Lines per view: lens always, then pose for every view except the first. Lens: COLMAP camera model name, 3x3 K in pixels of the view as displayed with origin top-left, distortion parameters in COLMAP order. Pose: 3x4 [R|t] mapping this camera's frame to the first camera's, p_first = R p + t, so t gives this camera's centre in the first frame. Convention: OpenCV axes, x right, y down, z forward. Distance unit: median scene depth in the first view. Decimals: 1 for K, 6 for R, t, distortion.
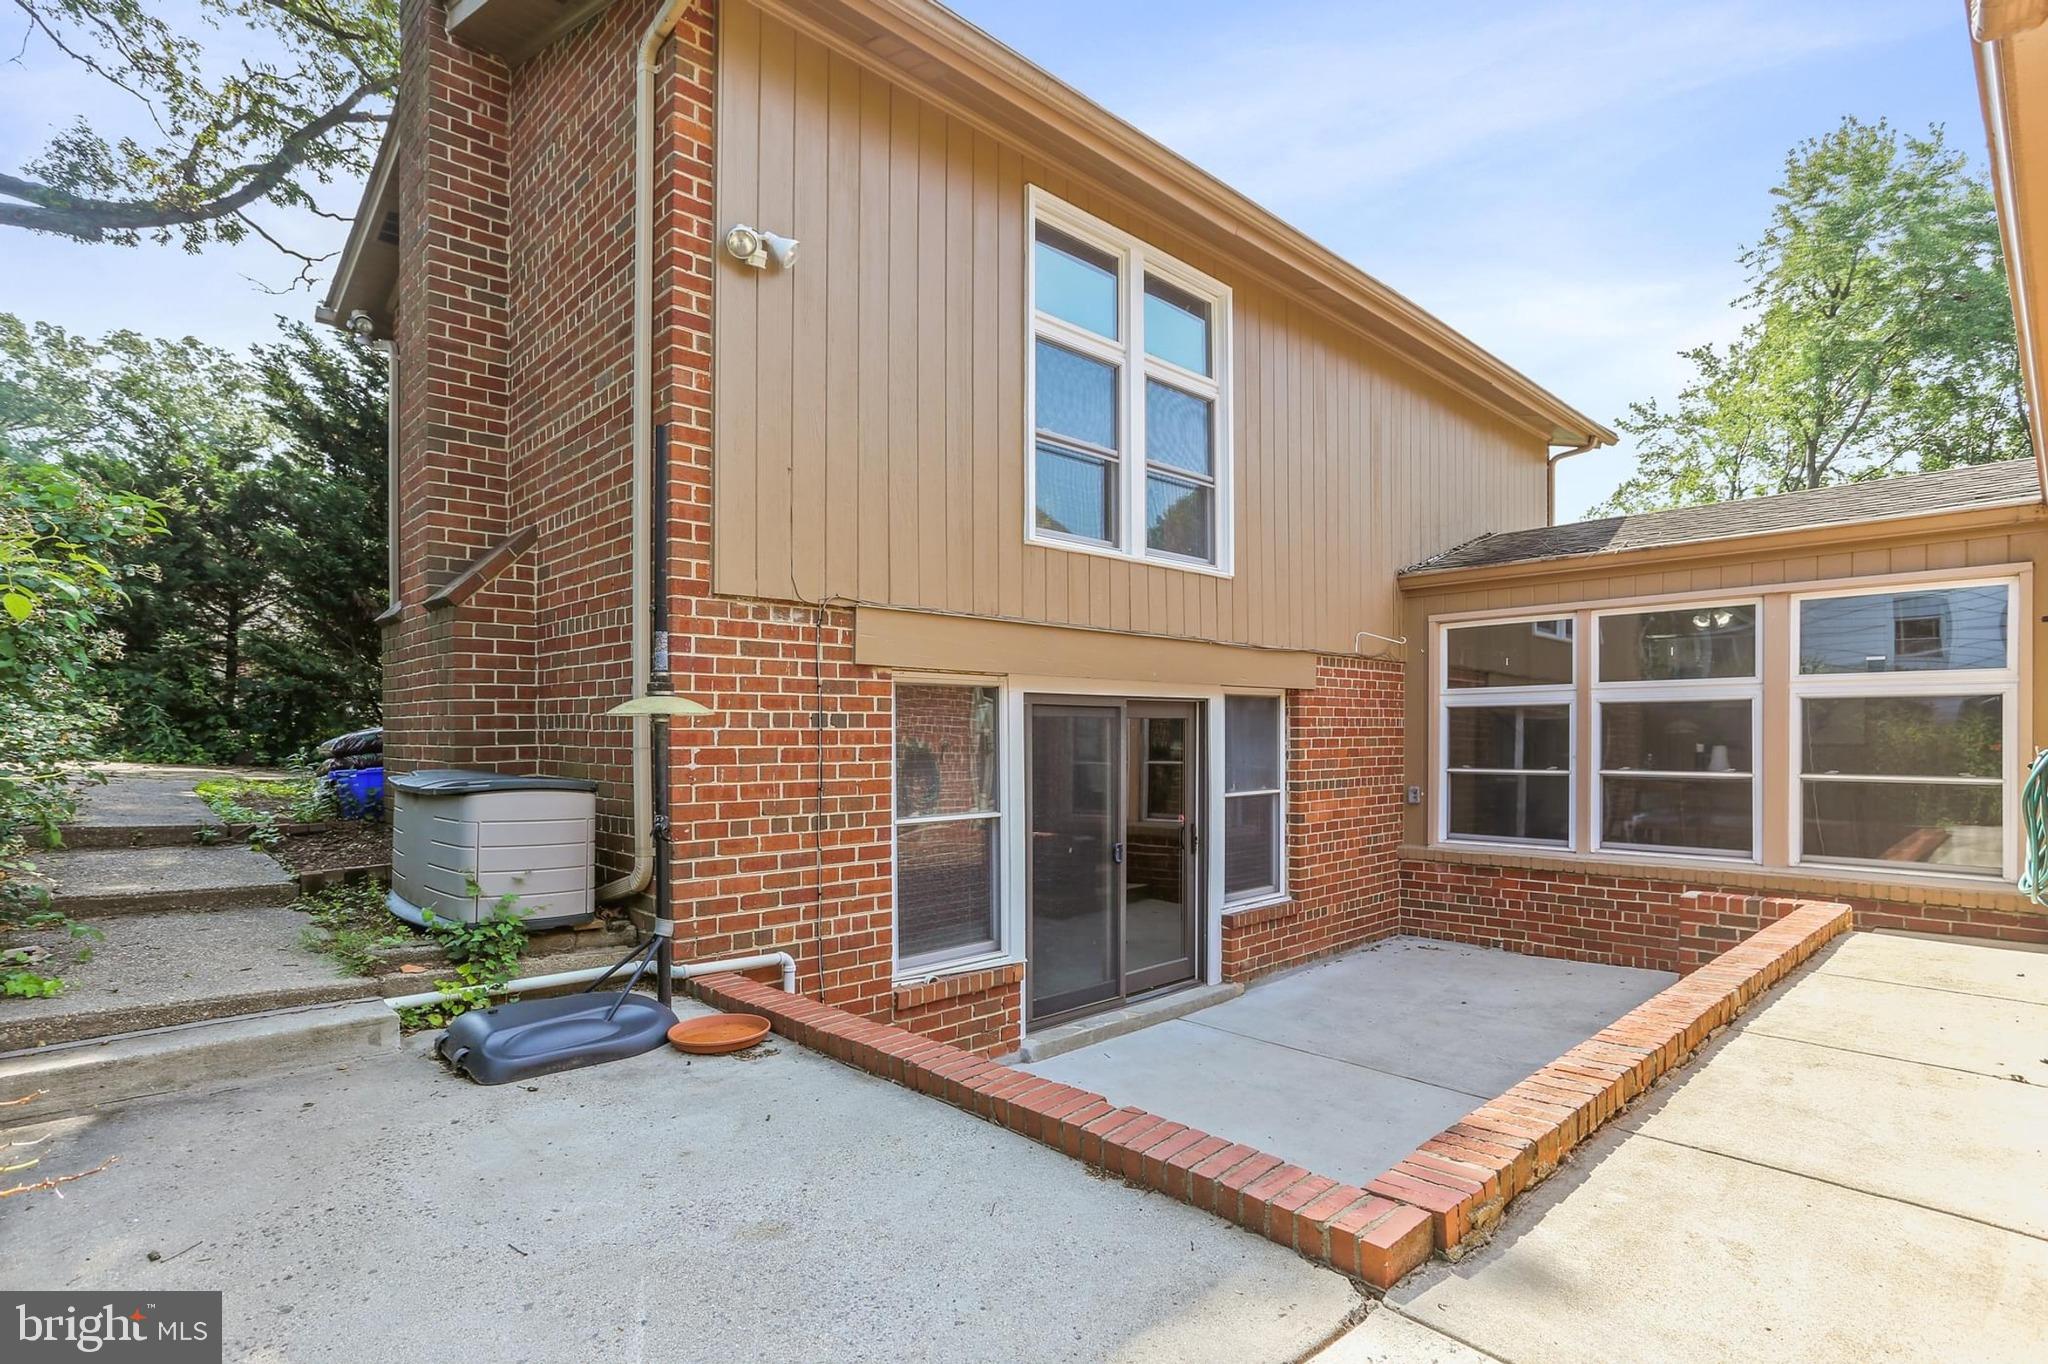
lens RADIAL K [[1023.1, 0, 1023.5], [0, 1023.1, 722.6], [0, 0, 1]] dist [-0.030011, 0.000640]
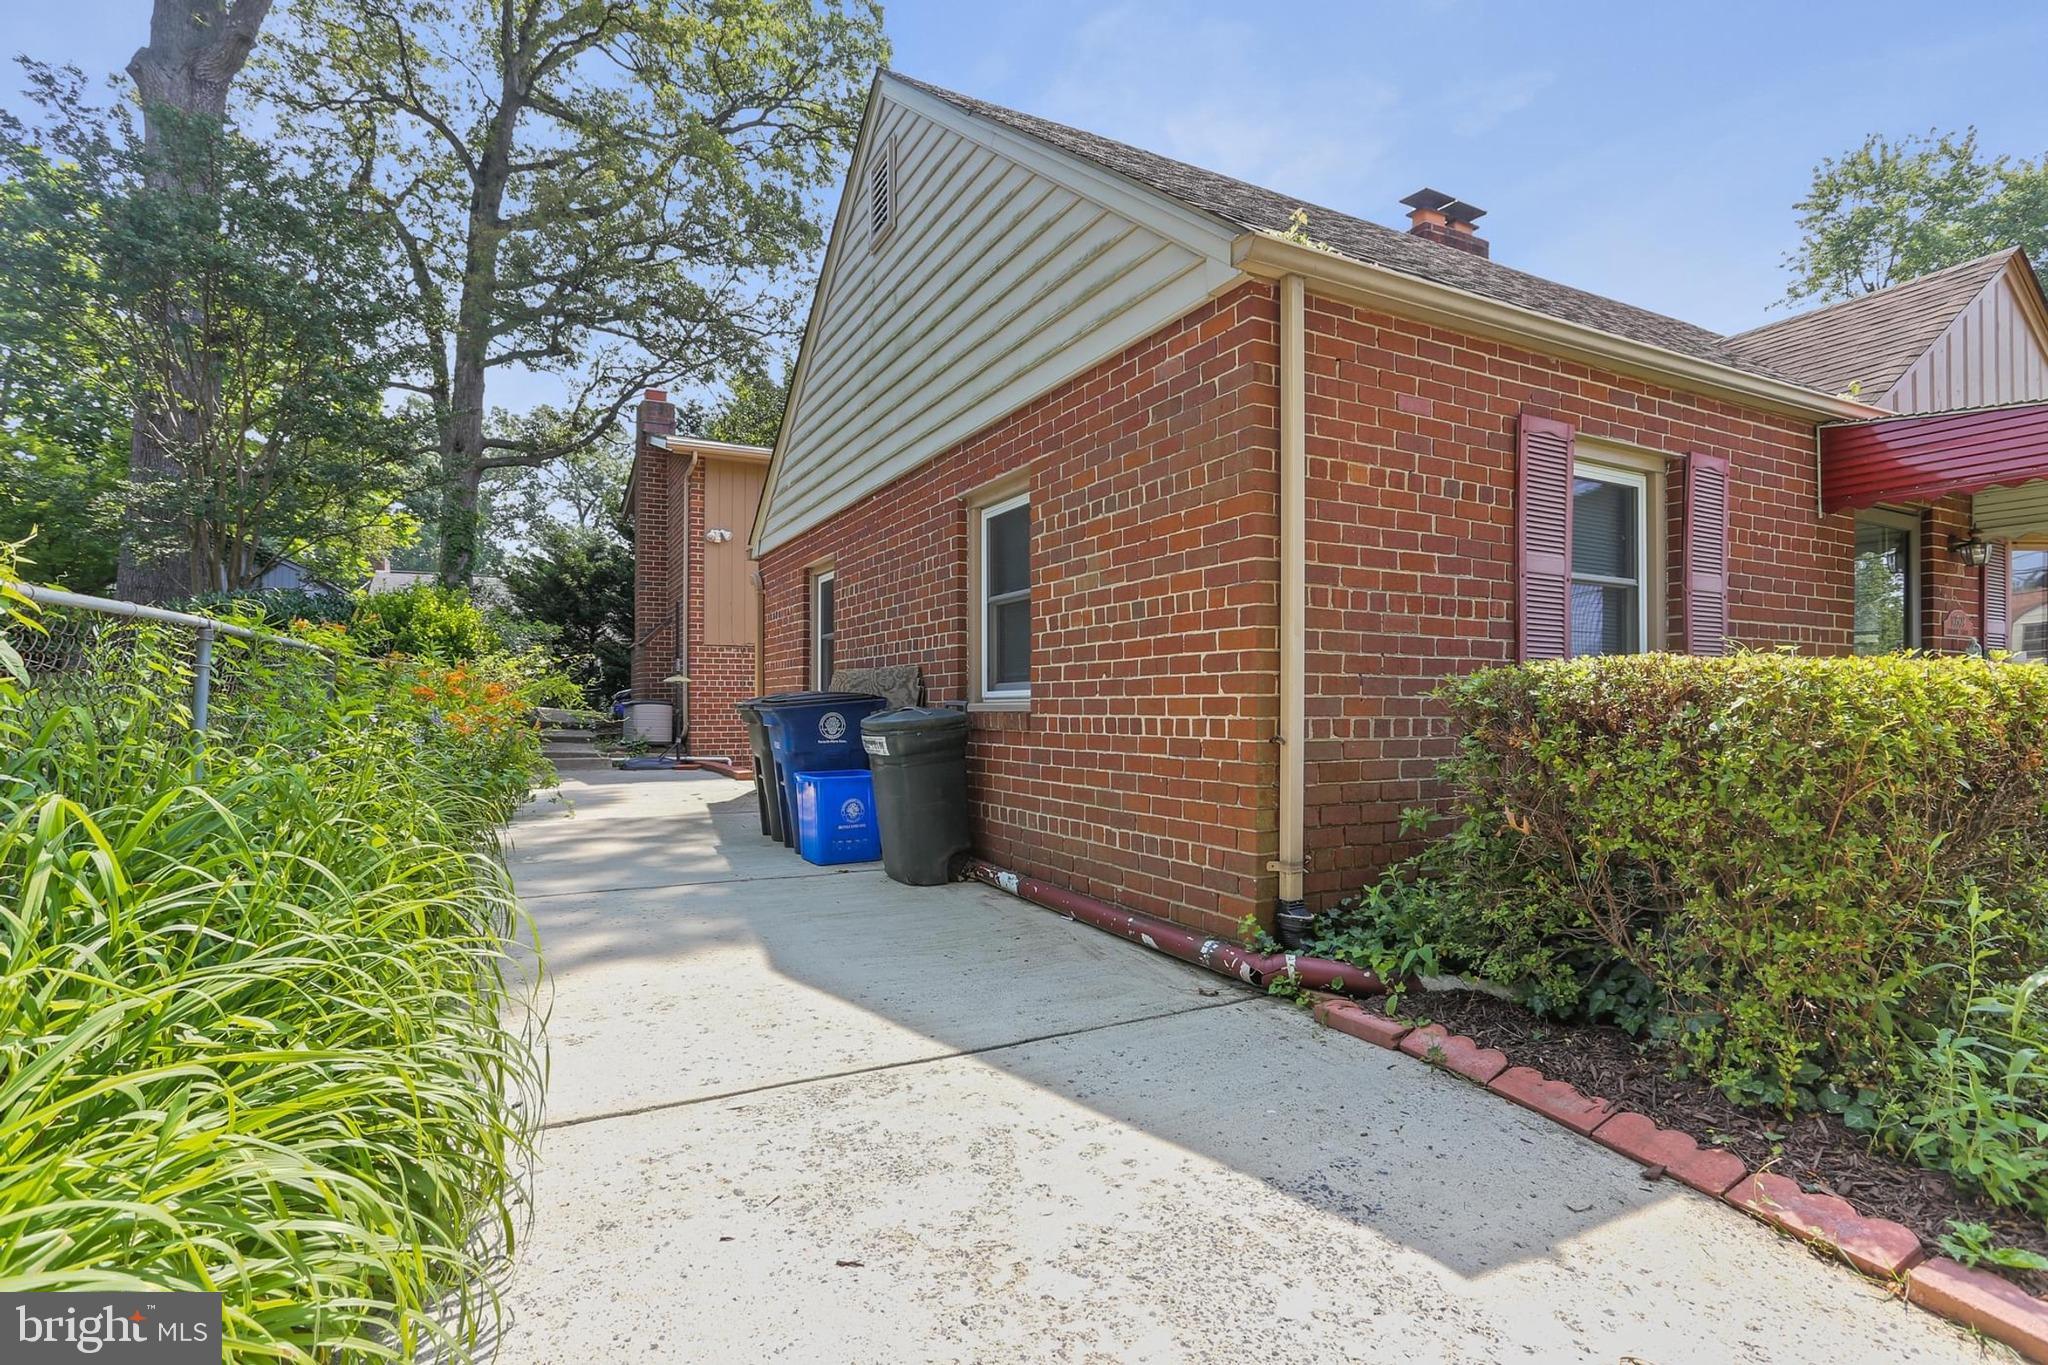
lens RADIAL K [[992.0, 0, 1019.7], [0, 992.0, 673.1], [0, 0, 1]] dist [-0.035077, 0.000185]
pose [[0.961347, -0.003875, -0.275313, 1.504115], [-0.000953, 0.999848, -0.017397, 0.018433], [0.275338, 0.016987, 0.961197, -1.724460]]
